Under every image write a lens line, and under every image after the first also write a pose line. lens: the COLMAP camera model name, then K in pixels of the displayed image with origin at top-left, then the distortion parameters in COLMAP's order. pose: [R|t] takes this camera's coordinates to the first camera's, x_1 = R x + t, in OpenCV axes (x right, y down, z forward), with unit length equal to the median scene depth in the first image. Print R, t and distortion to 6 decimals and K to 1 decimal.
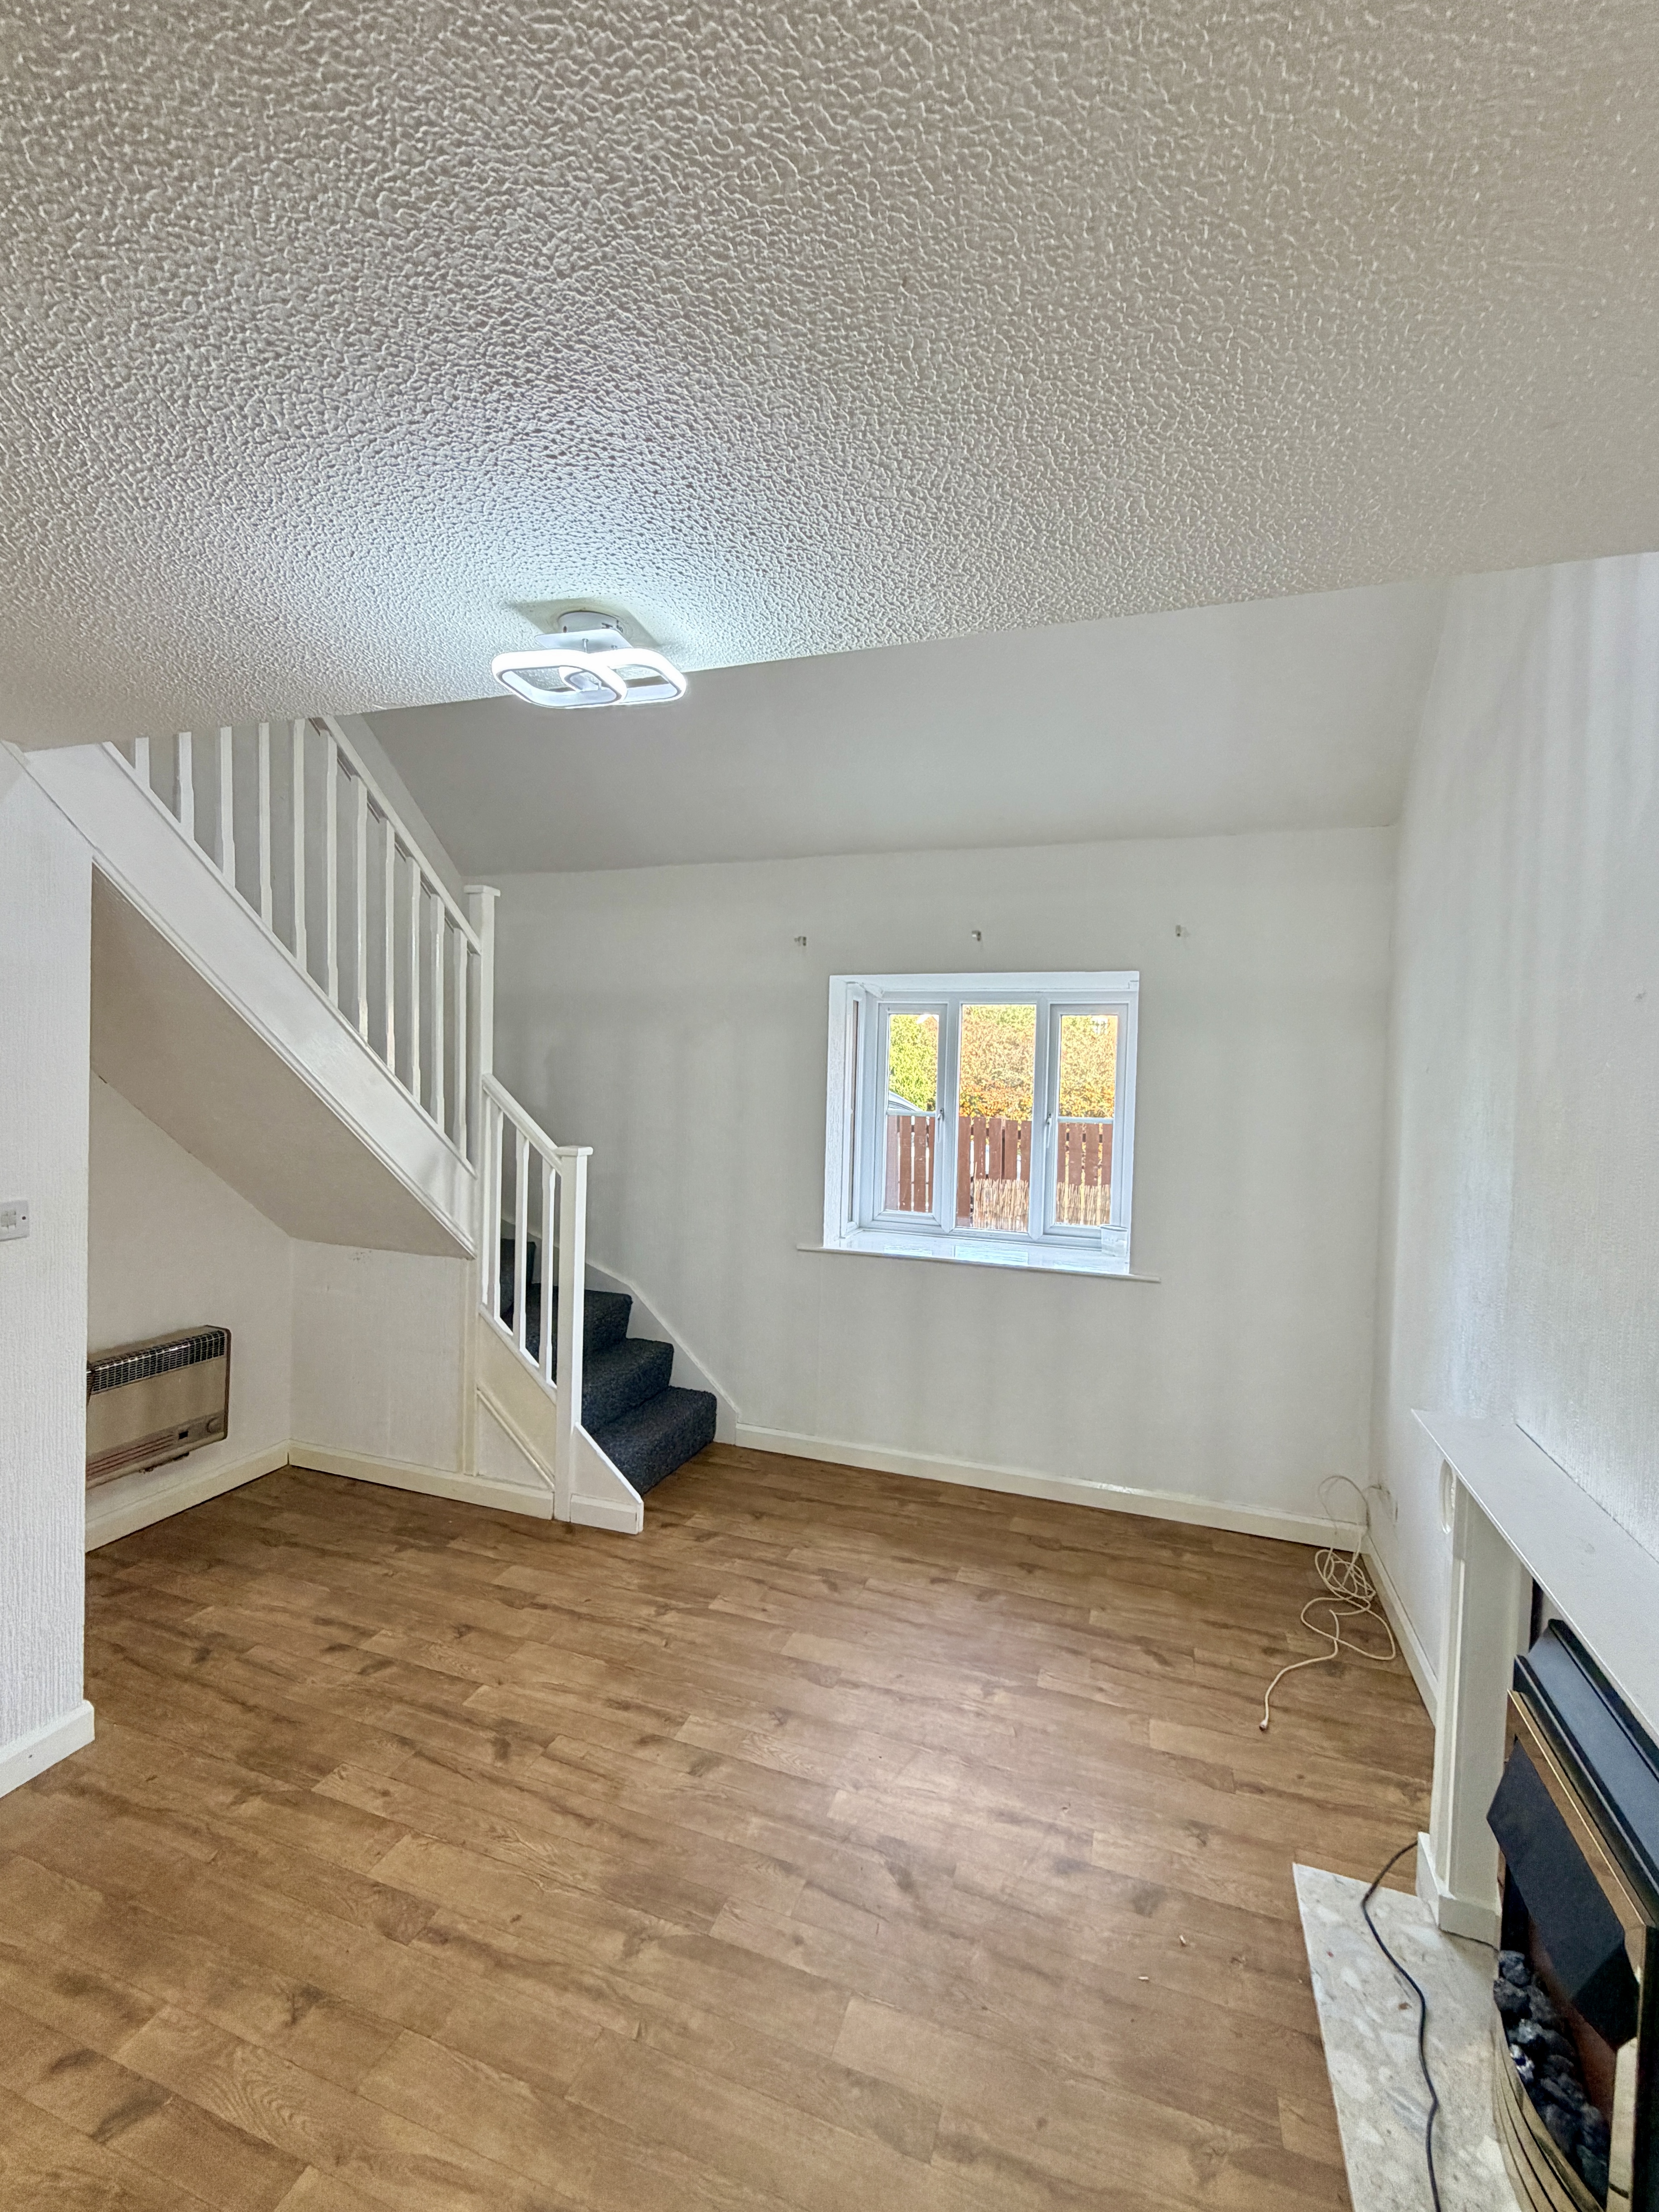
lens RADIAL K [[944.8, 0, 822.7], [0, 944.8, 1093.5], [0, 0, 1]] dist [-0.001526, 0.000675]
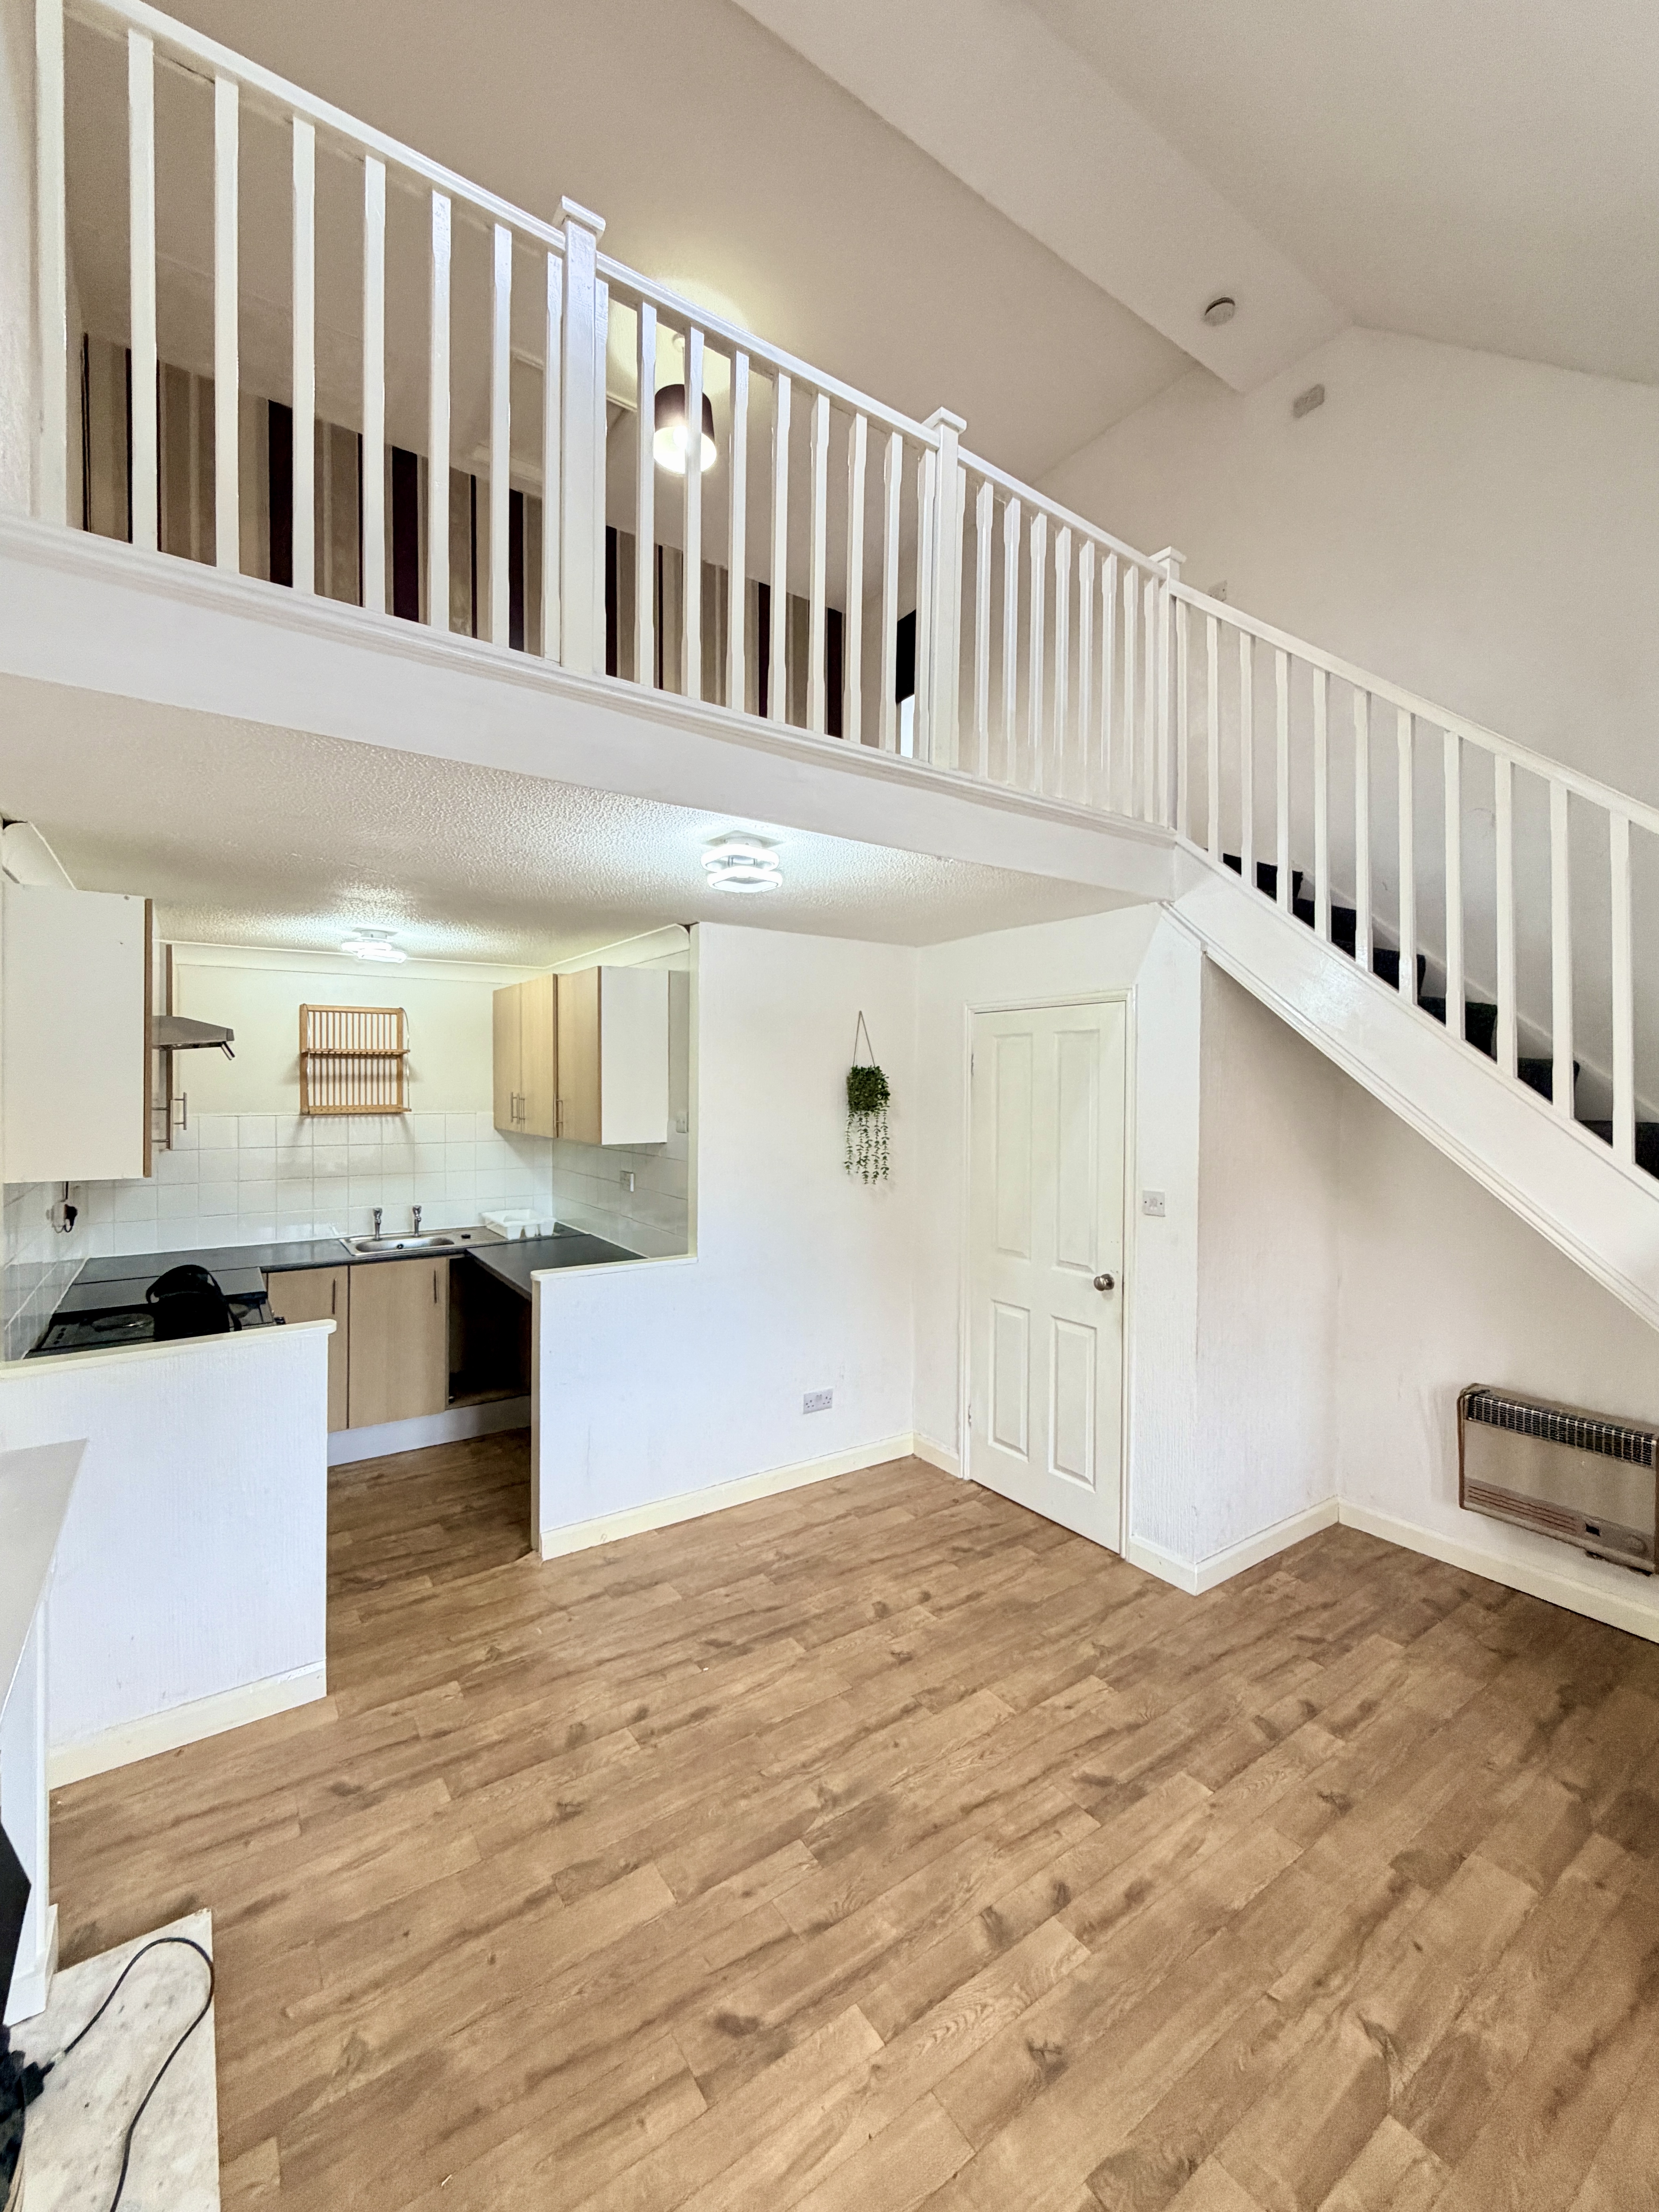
lens RADIAL K [[907.8, 0, 830.7], [0, 907.8, 1097.9], [0, 0, 1]] dist [0.000684, 0.000277]
pose [[-0.576843, -0.021071, -0.816583, 0.442373], [-0.039718, 0.999208, 0.002274, -0.014327], [0.815889, 0.033745, -0.577224, 0.922498]]
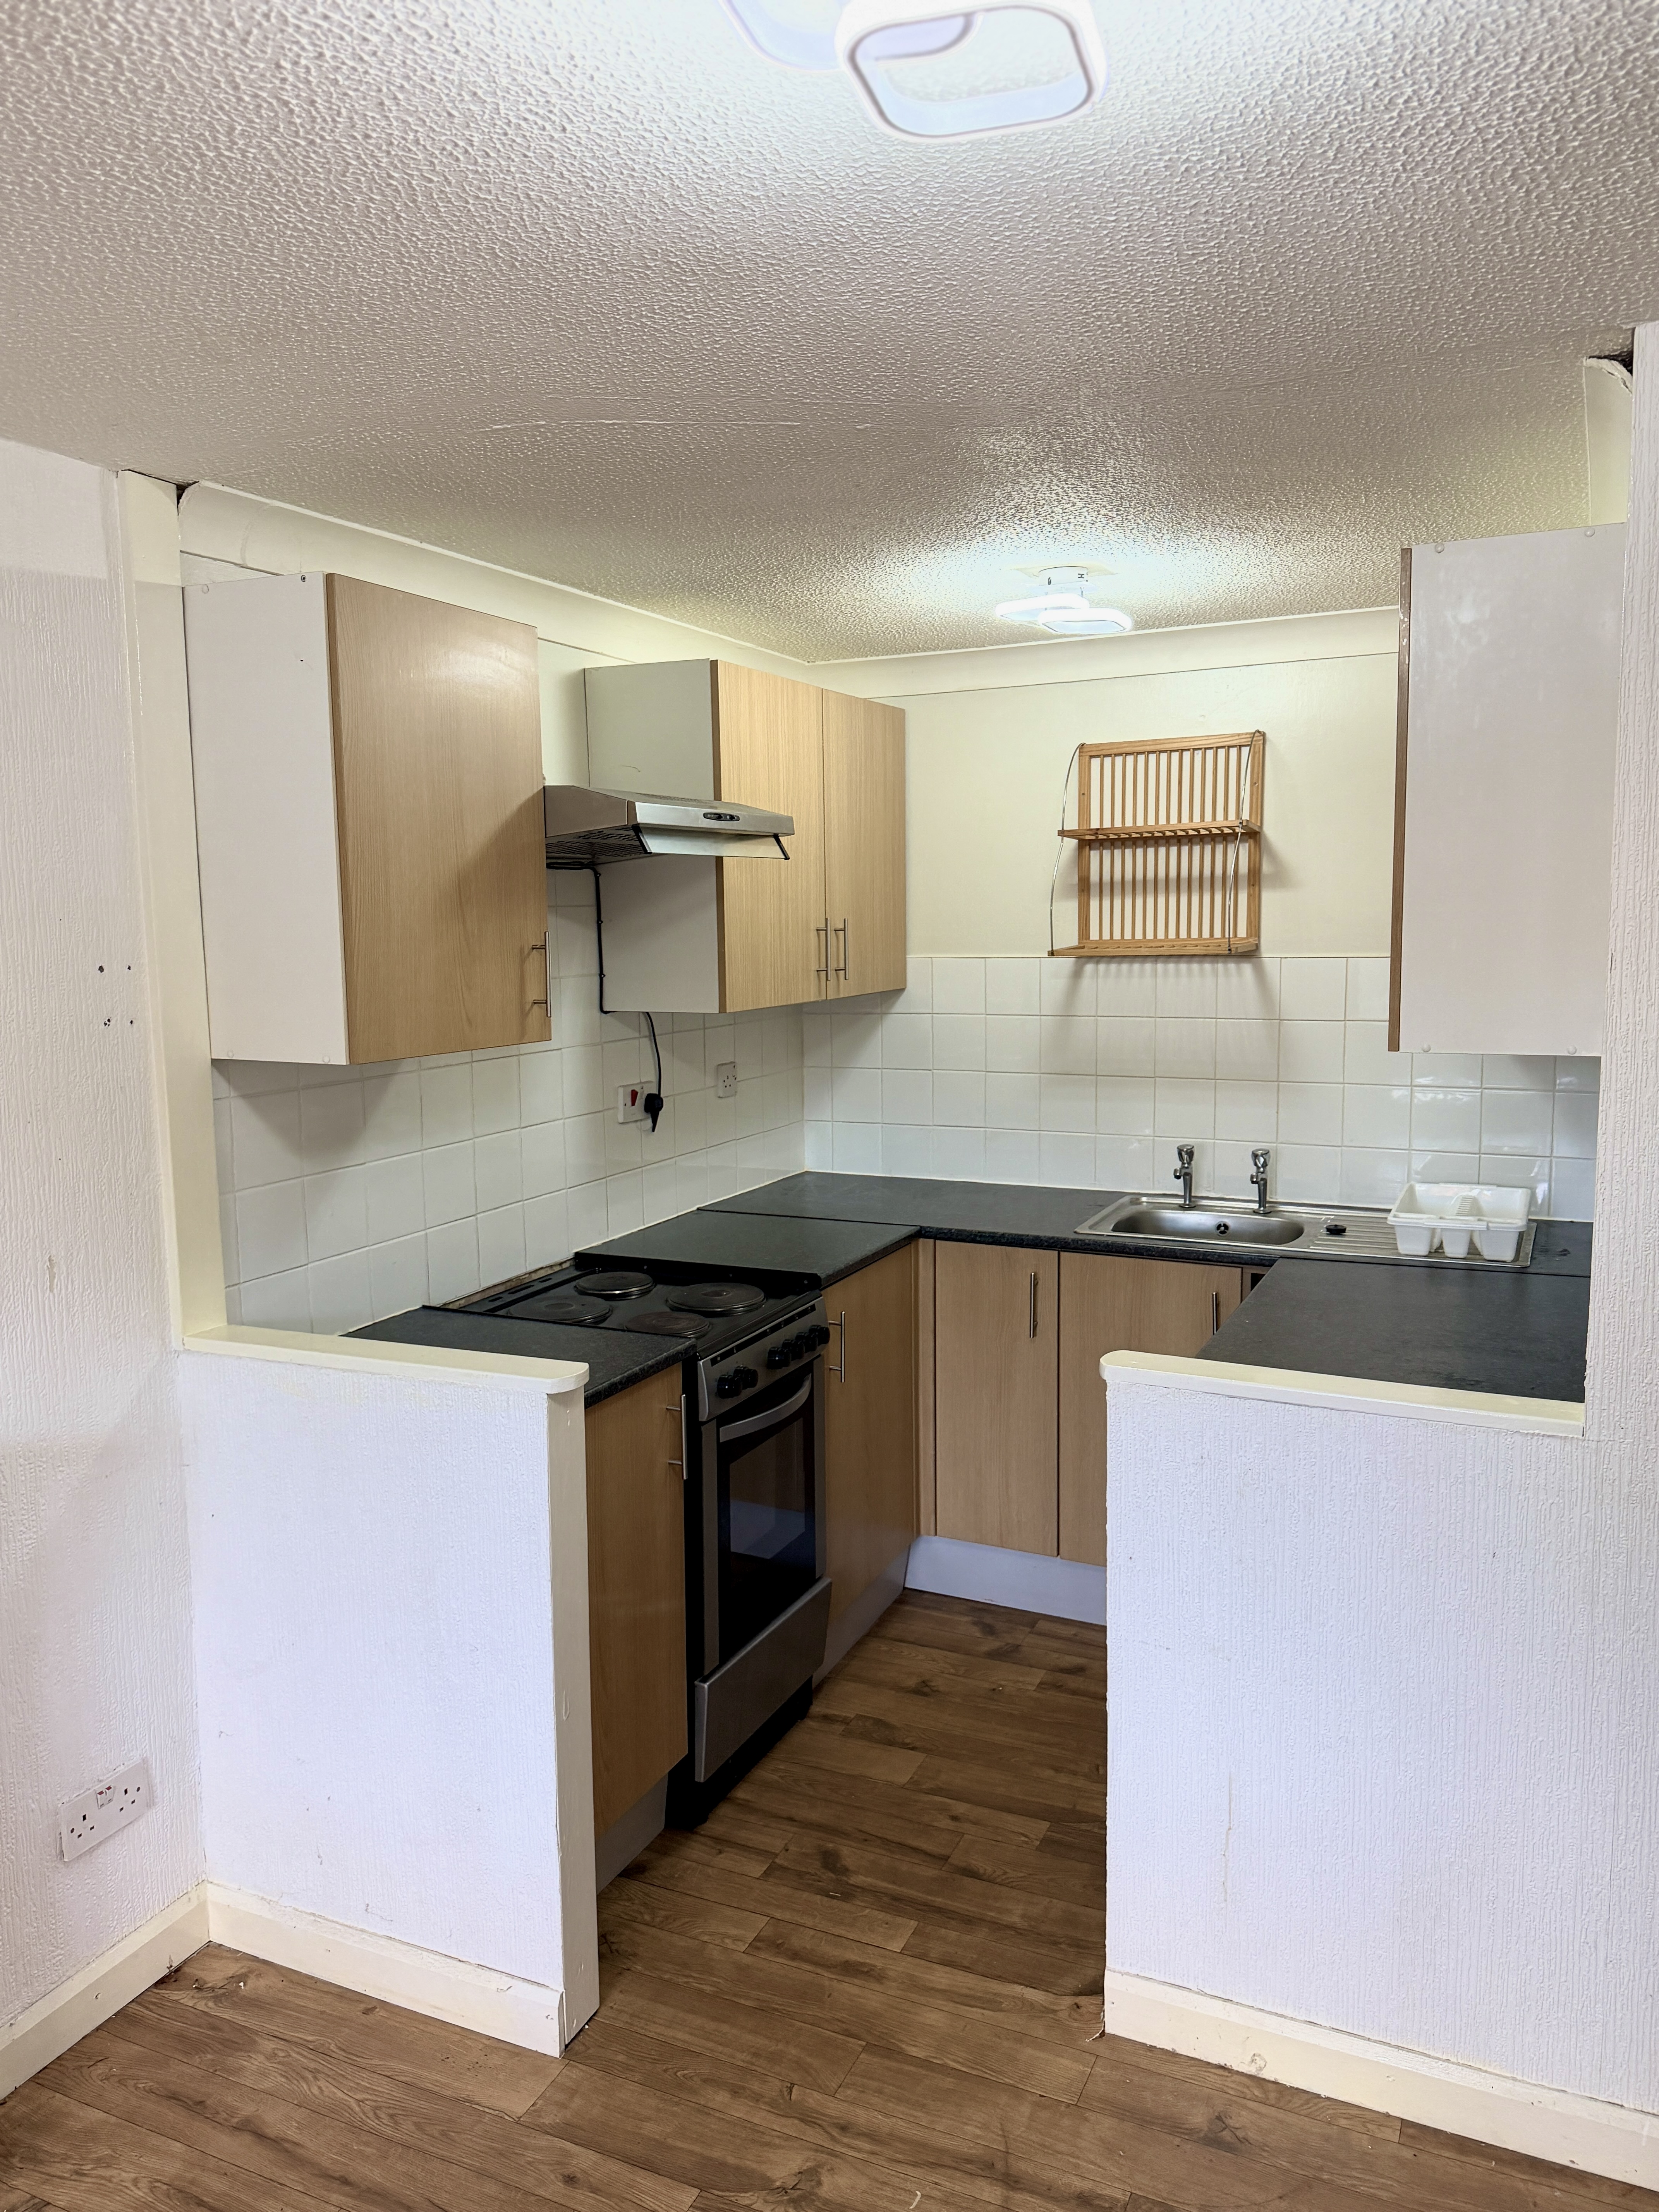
lens RADIAL K [[1609.0, 0, 843.6], [0, 1609.0, 1107.6], [0, 0, 1]] dist [0.035395, -0.043774]
pose [[-0.995820, -0.025699, 0.087646, -0.129533], [-0.012595, 0.989071, 0.146902, -0.022127], [-0.090463, 0.145184, -0.985260, 0.792078]]
